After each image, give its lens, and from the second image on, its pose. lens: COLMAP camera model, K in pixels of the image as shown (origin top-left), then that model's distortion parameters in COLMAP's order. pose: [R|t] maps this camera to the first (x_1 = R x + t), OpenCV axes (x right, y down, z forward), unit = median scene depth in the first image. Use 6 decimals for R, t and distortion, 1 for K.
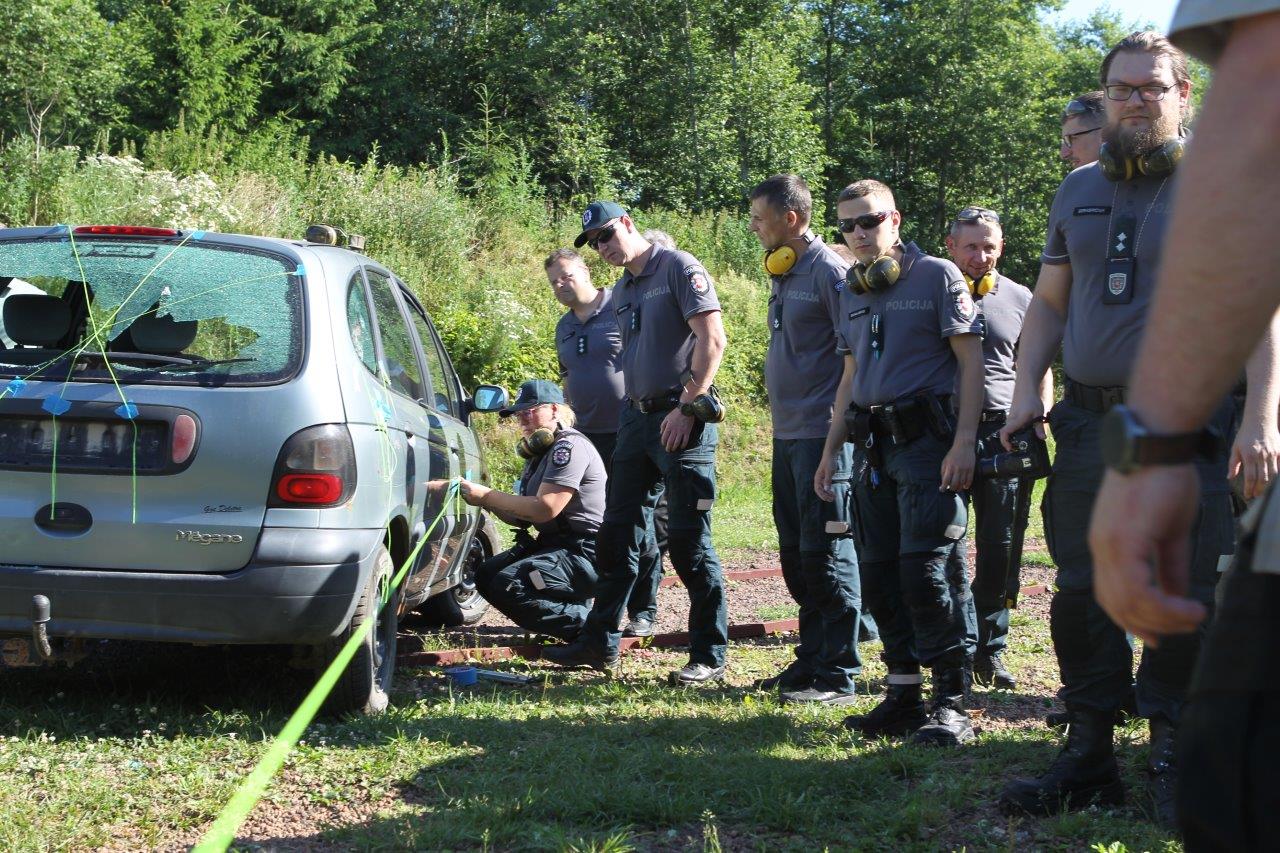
lens RADIAL K [[1872.0, 0, 640.0], [0, 1872.0, 397.8], [0, 0, 1]] dist [-0.035392, 0.083188]
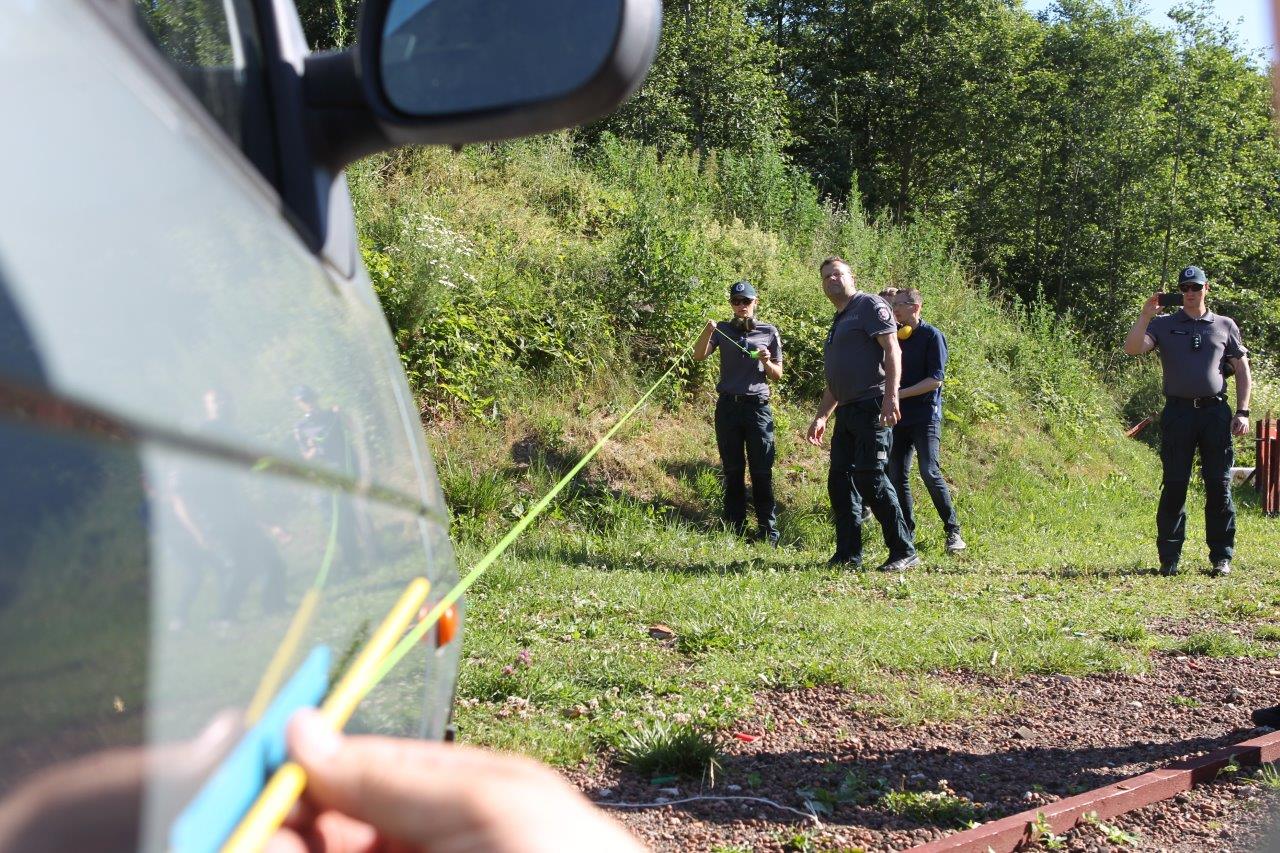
lens RADIAL K [[1872.0, 0, 640.0], [0, 1872.0, 397.8], [0, 0, 1]] dist [-0.035392, 0.083188]
pose [[0.998891, 0.002592, 0.047001, -0.025265], [-0.002229, 0.999967, -0.007788, 0.008158], [-0.047019, 0.007674, 0.998865, 0.292265]]
